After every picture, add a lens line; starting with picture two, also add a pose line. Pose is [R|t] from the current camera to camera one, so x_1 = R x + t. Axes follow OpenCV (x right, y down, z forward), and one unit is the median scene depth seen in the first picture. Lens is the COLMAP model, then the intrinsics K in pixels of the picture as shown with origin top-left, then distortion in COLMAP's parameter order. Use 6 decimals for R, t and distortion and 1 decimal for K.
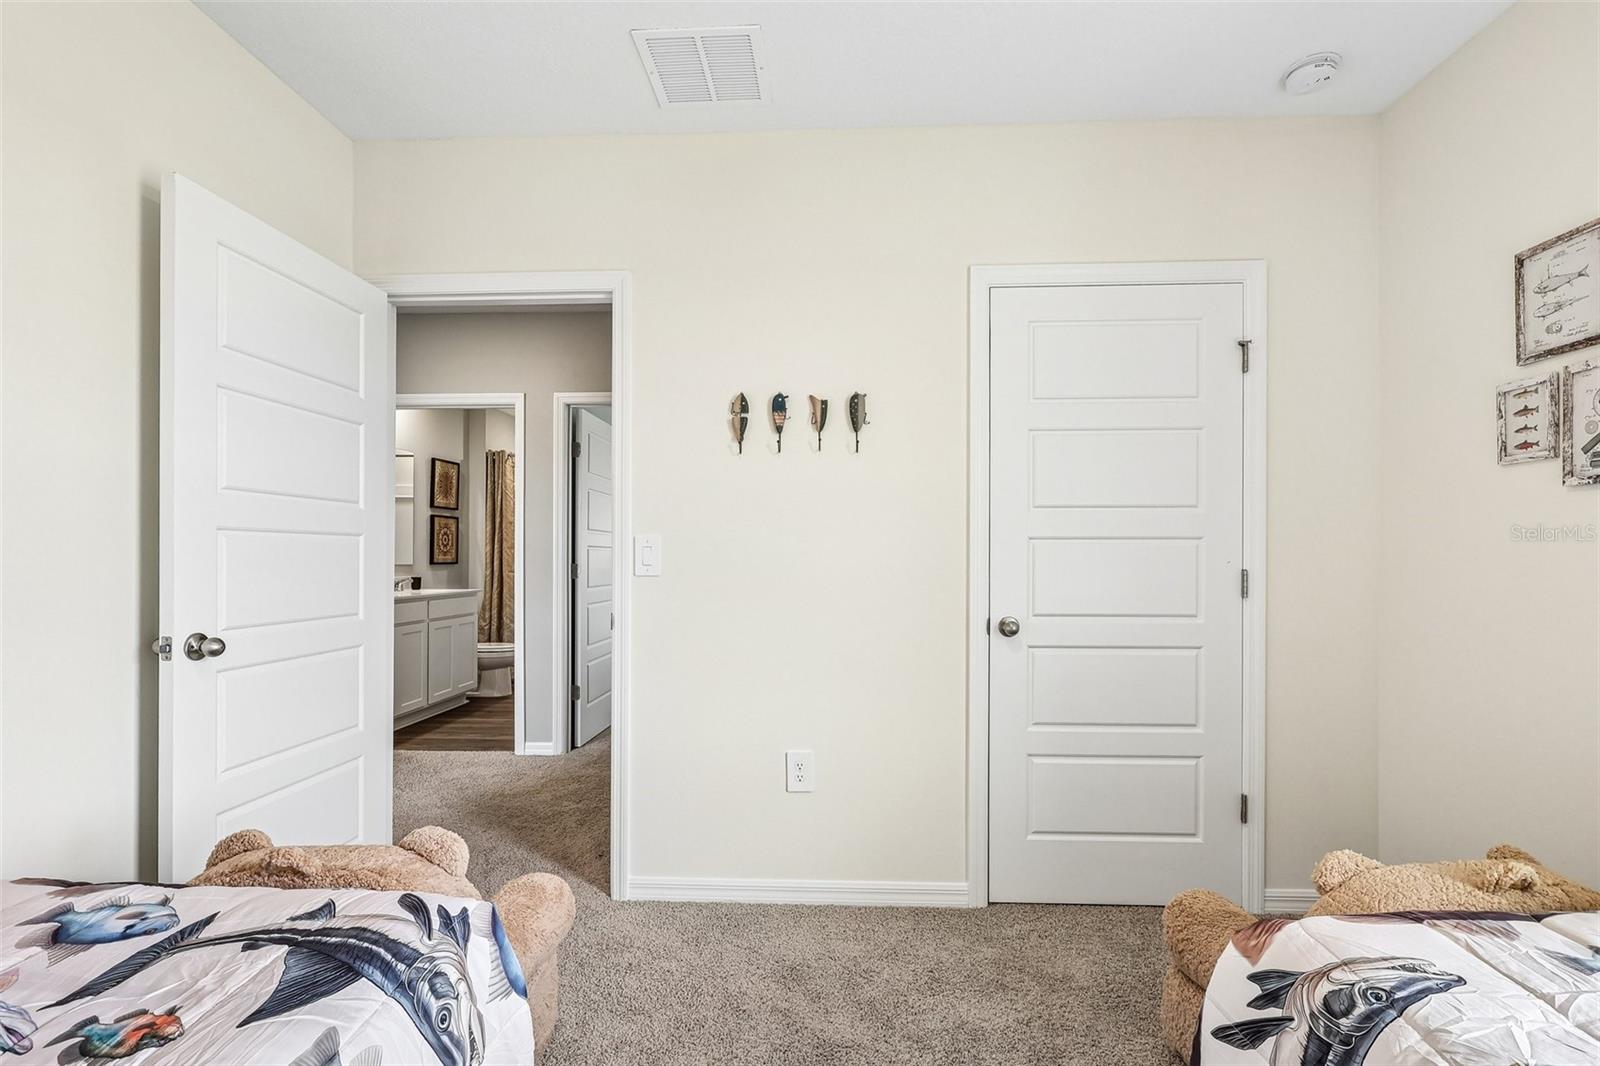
lens RADIAL K [[748.4, 0, 800.1], [0, 748.4, 554.4], [0, 0, 1]] dist [-0.003544, 0.001569]
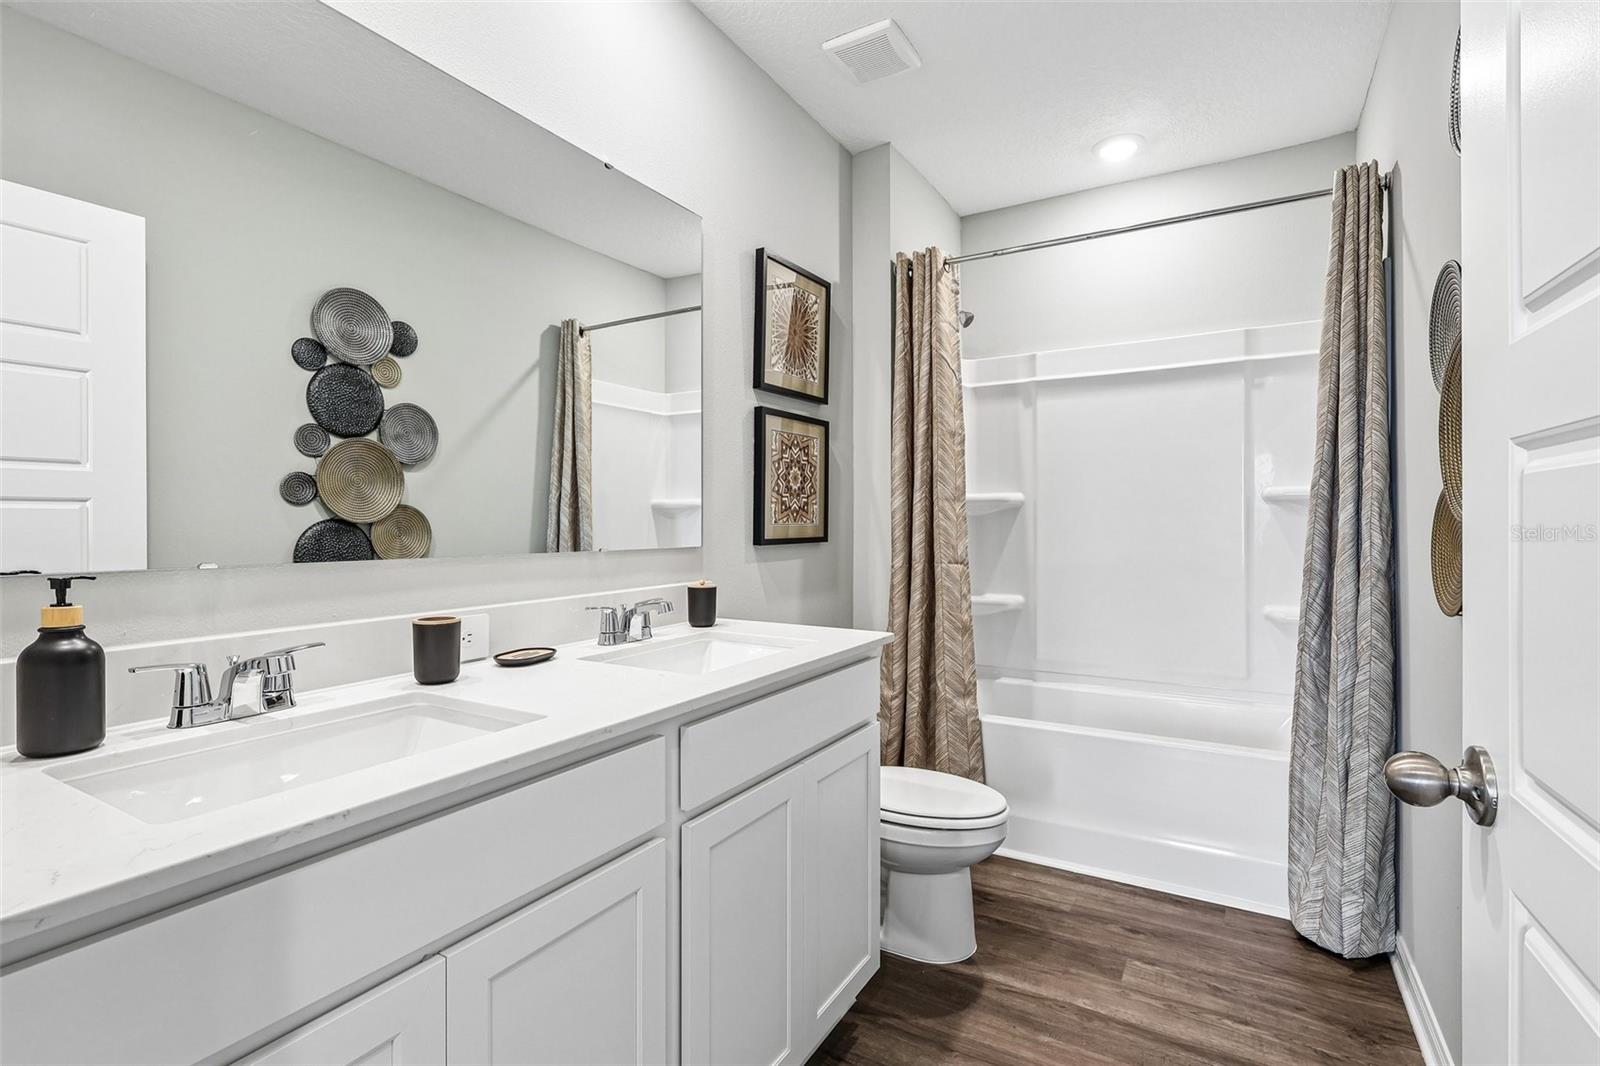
lens RADIAL K [[748.4, 0, 793.1], [0, 748.4, 520.2], [0, 0, 1]] dist [-0.003544, 0.001569]
pose [[0.876803, -0.004440, -0.480829, -0.285686], [0.005808, 0.999982, 0.001356, 0.001145], [0.480815, -0.003982, 0.876813, 0.649236]]
